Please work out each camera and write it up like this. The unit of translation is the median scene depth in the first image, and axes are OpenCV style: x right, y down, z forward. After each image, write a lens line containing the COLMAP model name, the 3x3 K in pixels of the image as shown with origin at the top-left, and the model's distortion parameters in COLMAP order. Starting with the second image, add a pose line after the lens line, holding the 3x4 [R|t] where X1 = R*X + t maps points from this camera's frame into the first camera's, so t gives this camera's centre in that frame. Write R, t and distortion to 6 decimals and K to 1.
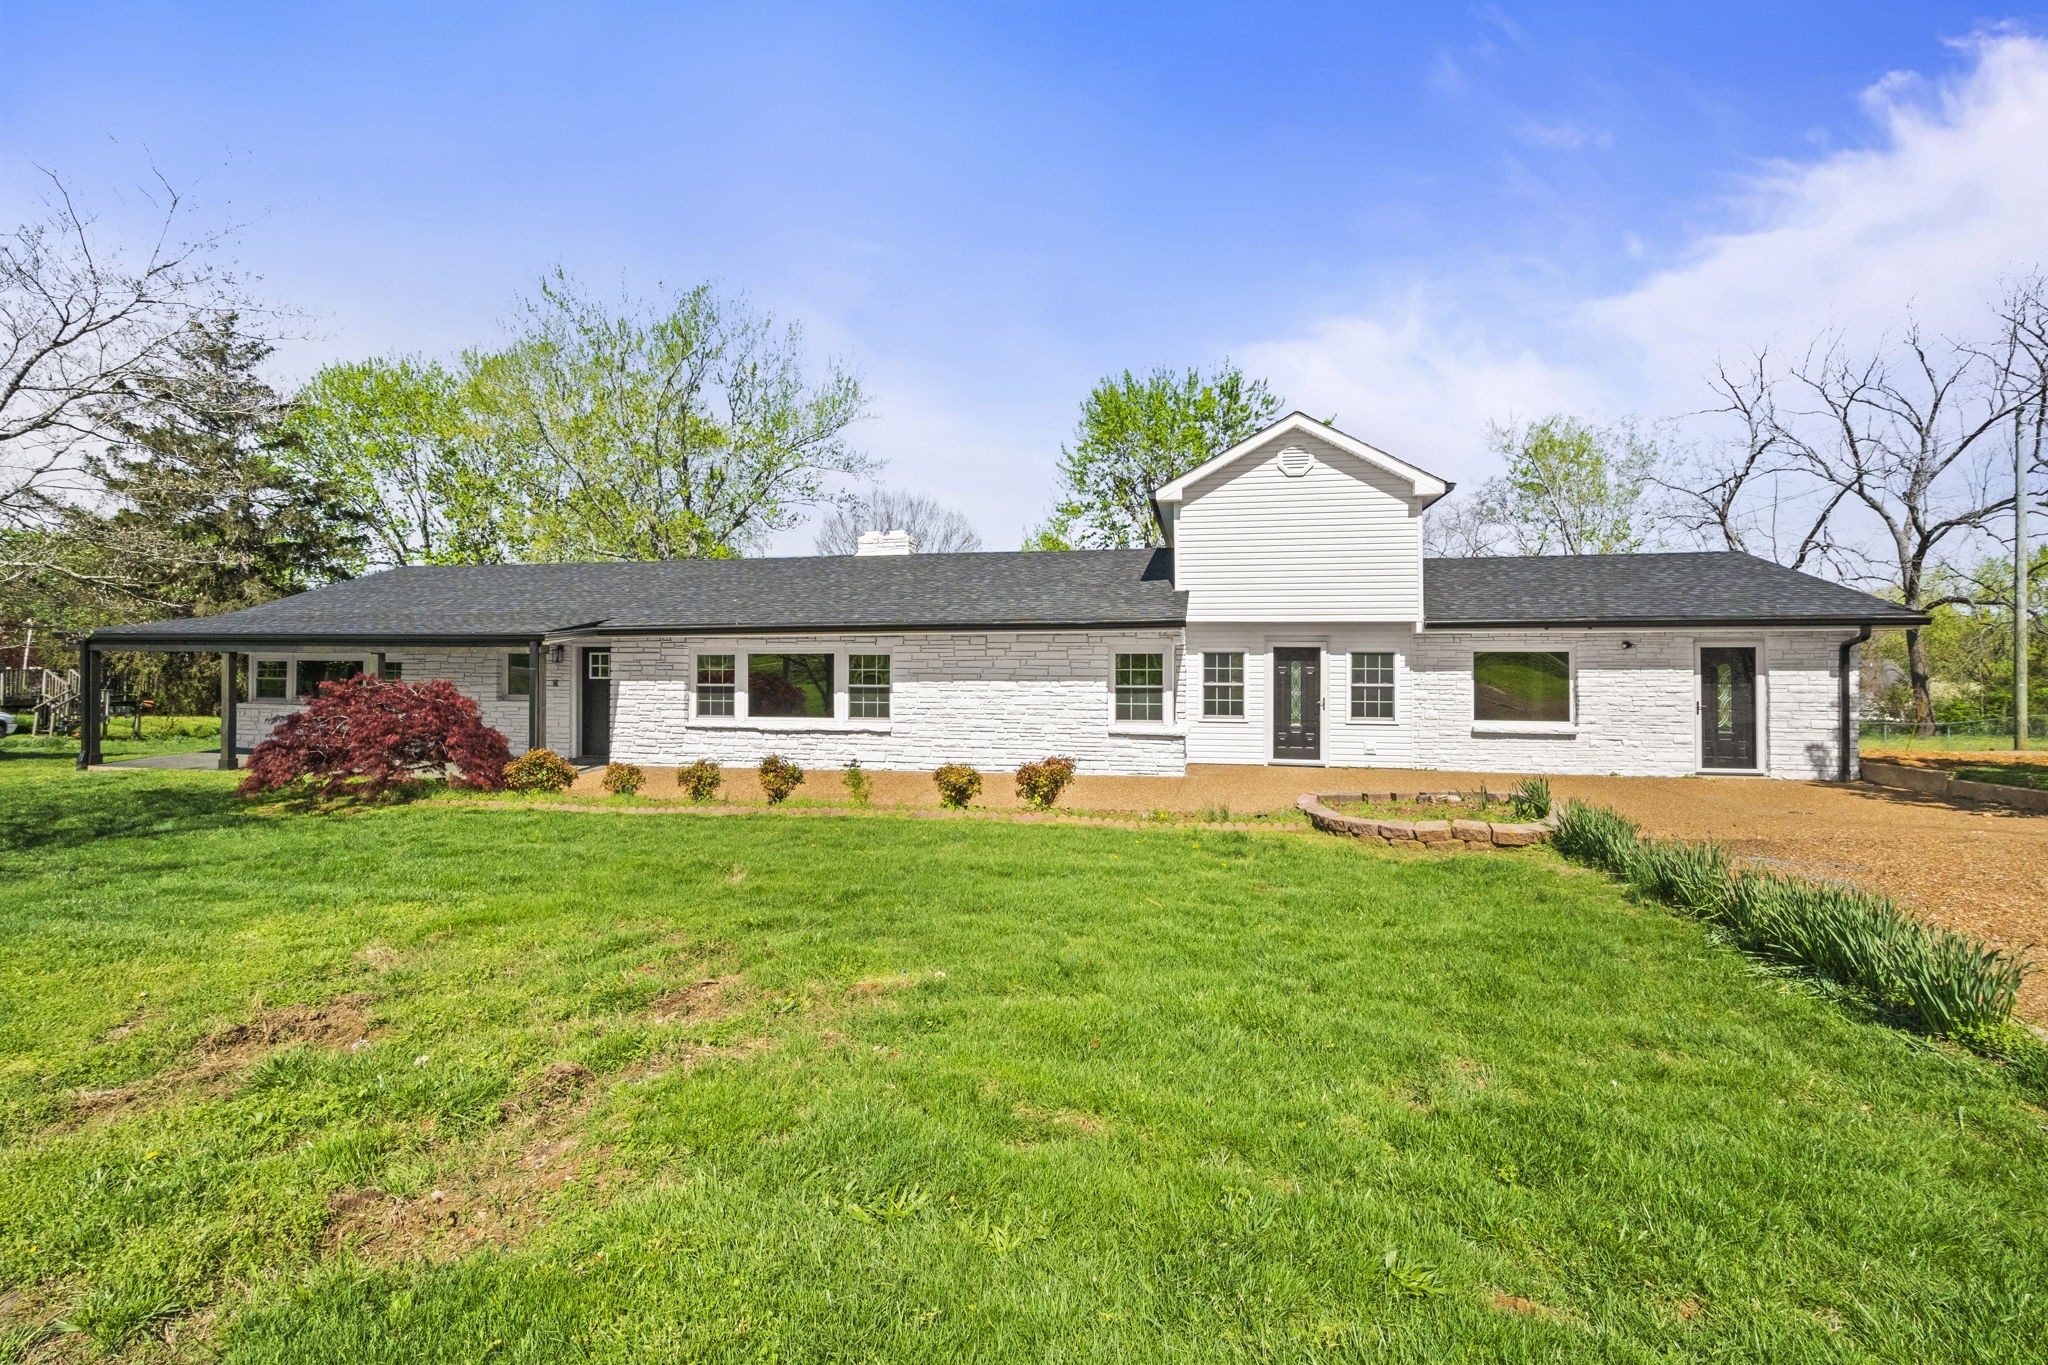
lens RADIAL K [[969.1, 0, 1023.1], [0, 969.1, 637.2], [0, 0, 1]] dist [-0.004467, 0.003924]
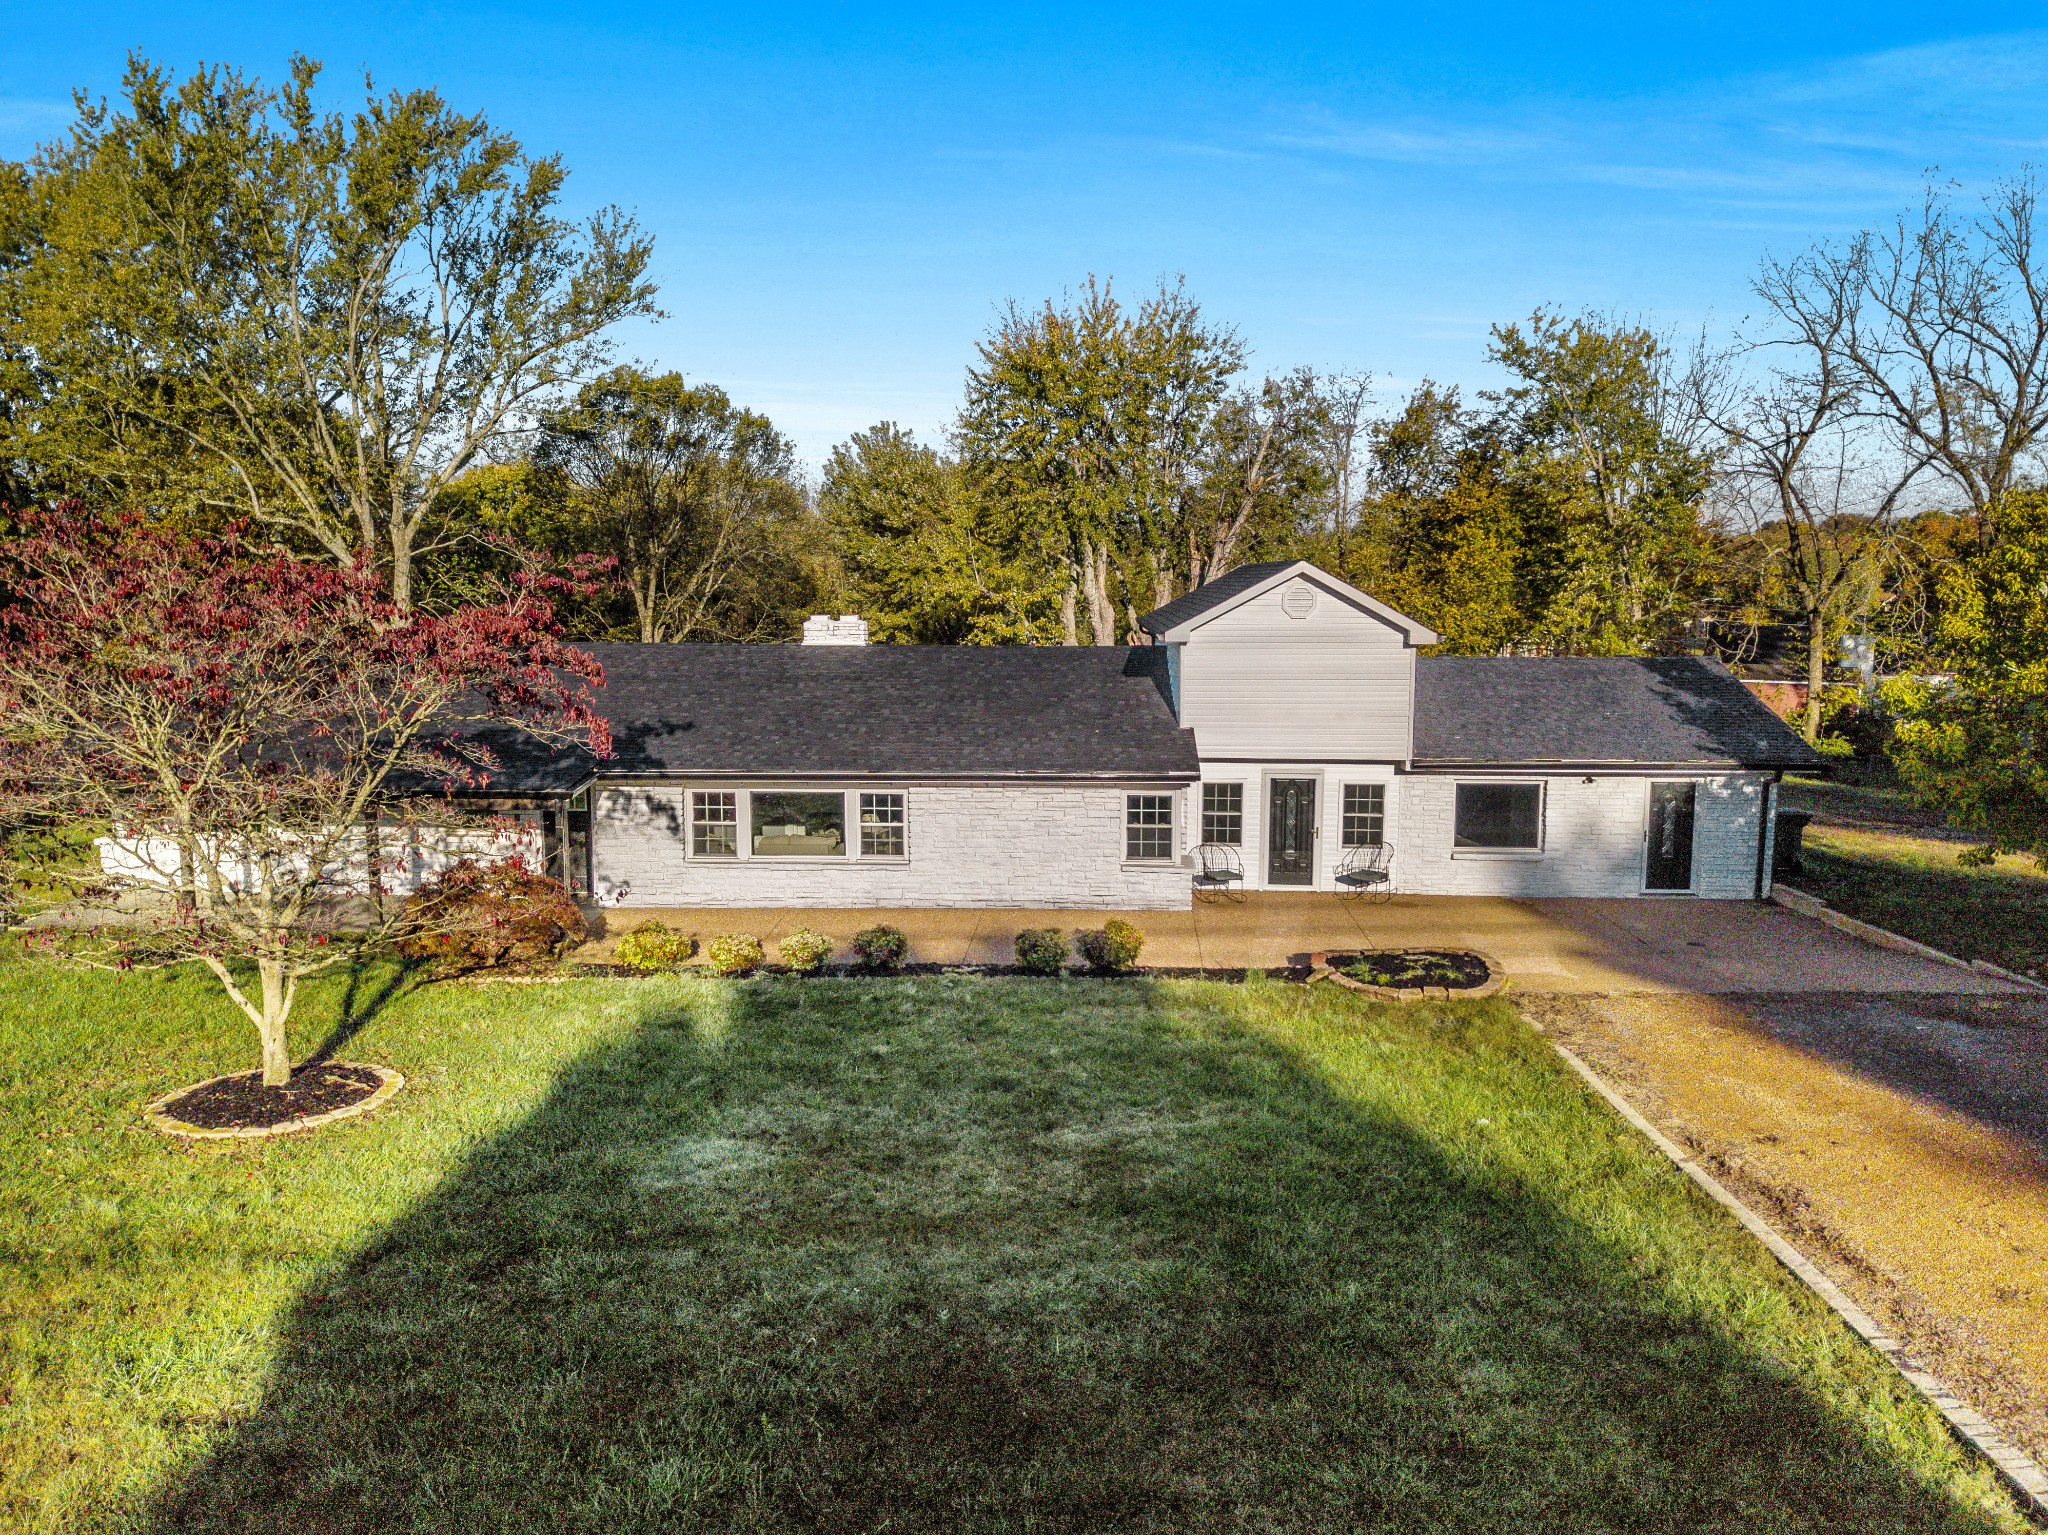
lens RADIAL K [[1613.5, 0, 1015.9], [0, 1613.5, 777.9], [0, 0, 1]] dist [0.030098, -0.019017]
pose [[0.988019, -0.019442, 0.153100, -0.276468], [-0.005038, 0.987441, 0.157906, -0.262360], [-0.154247, -0.156785, 0.975513, -0.640971]]
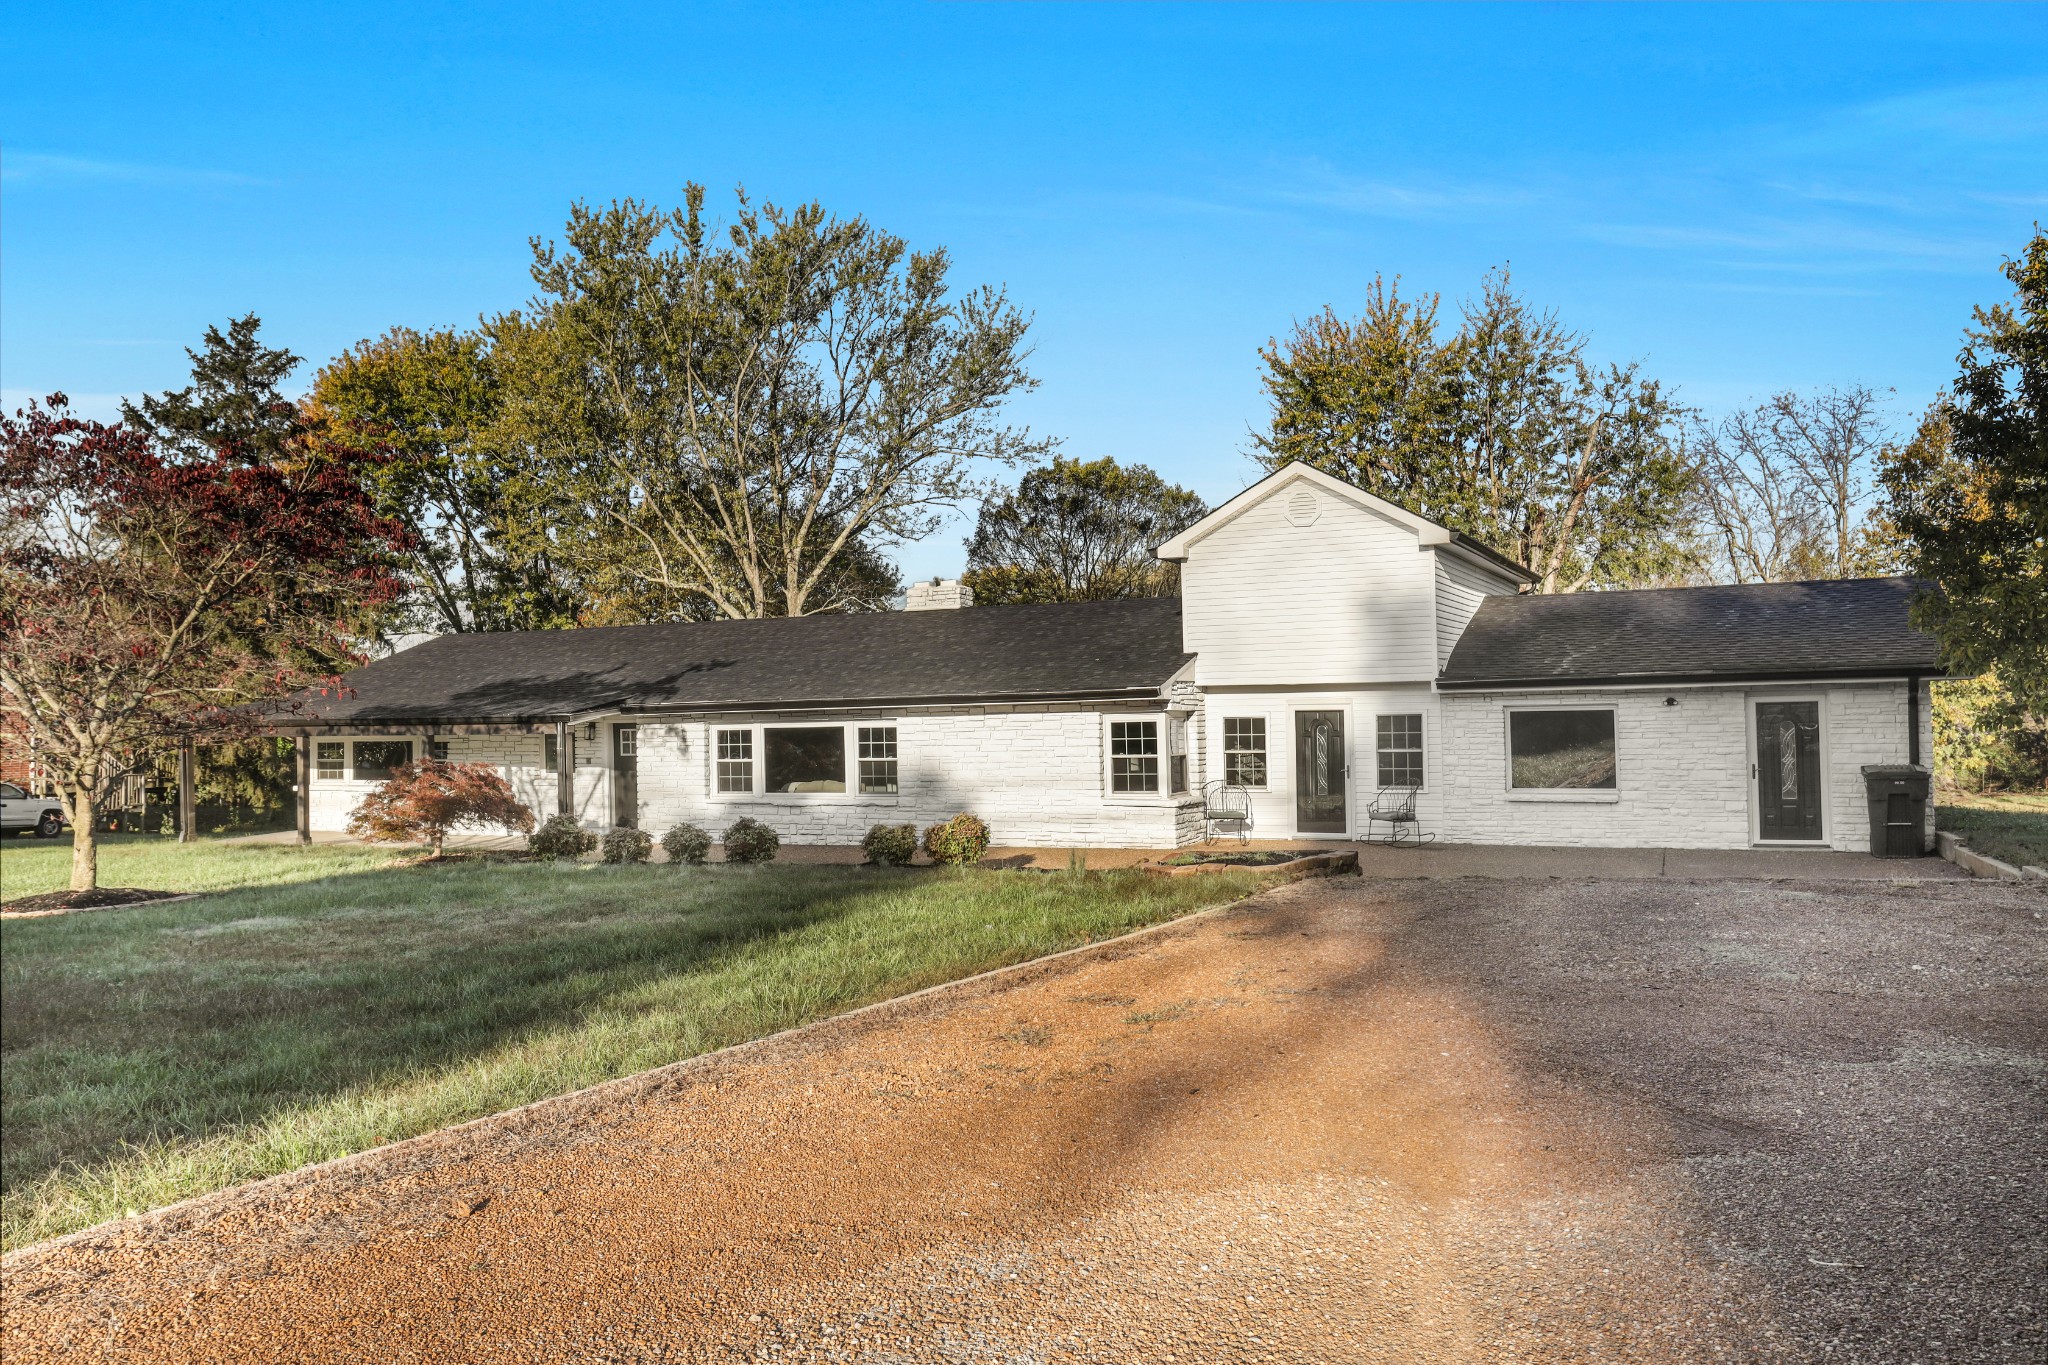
lens RADIAL K [[1653.9, 0, 1012.4], [0, 1653.9, 668.7], [0, 0, 1]] dist [0.012595, 0.008887]
pose [[0.971317, -0.027236, -0.236225, 0.371118], [0.027138, 0.999625, -0.003668, -0.031296], [0.236236, -0.002848, 0.971691, -0.588862]]
